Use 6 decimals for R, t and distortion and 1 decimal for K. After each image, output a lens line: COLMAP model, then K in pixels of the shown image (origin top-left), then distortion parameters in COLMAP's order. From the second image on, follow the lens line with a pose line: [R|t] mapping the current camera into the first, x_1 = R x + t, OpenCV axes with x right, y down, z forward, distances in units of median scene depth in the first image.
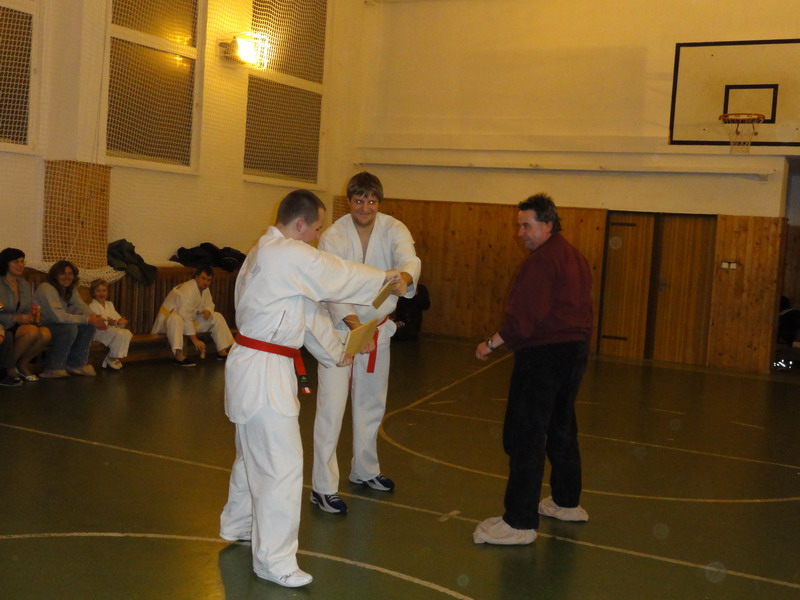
lens RADIAL K [[1048.1, 0, 399.8], [0, 1048.1, 300.0], [0, 0, 1]] dist [0.002699, 0.000000]
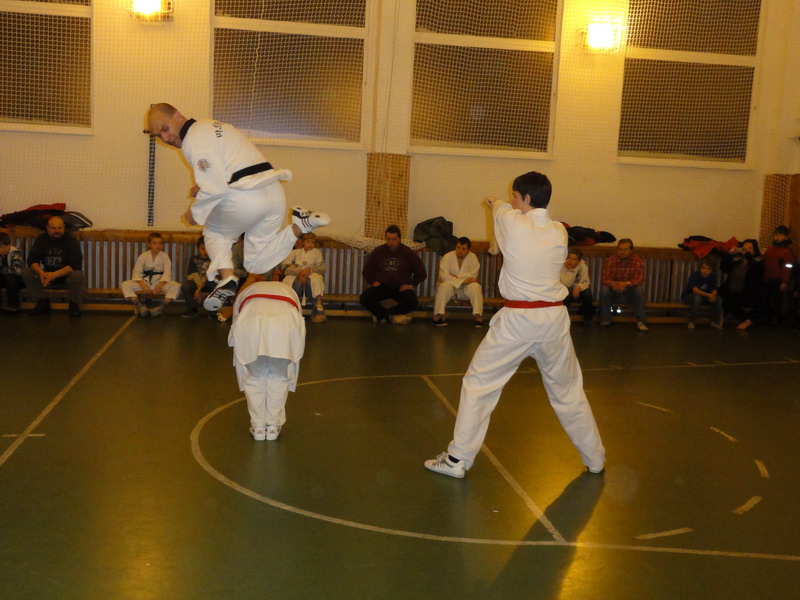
lens RADIAL K [[882.1, 0, 404.6], [0, 882.1, 311.5], [0, 0, 1]] dist [0.017018, 0.000000]
pose [[0.609250, 0.073600, -0.789555, 0.452000], [-0.056518, 0.997182, 0.049343, 0.001412], [0.790962, 0.014562, 0.611693, 0.320599]]
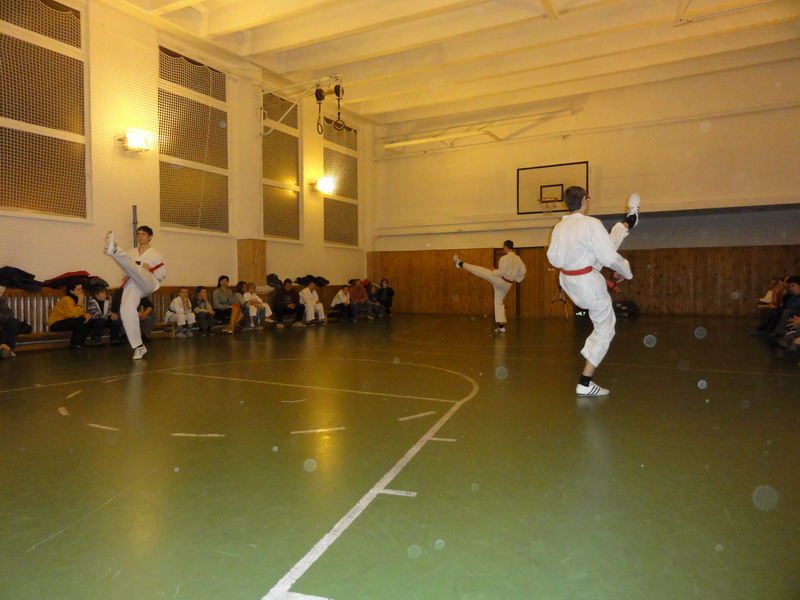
lens RADIAL K [[564.5, 0, 400.9], [0, 564.5, 298.3], [0, 0, 1]] dist [0.002046, -0.002025]
pose [[0.997682, -0.067688, -0.006940, 0.009855], [0.067373, 0.996986, -0.038474, 0.052112], [0.009523, 0.037917, 0.999236, -0.166087]]
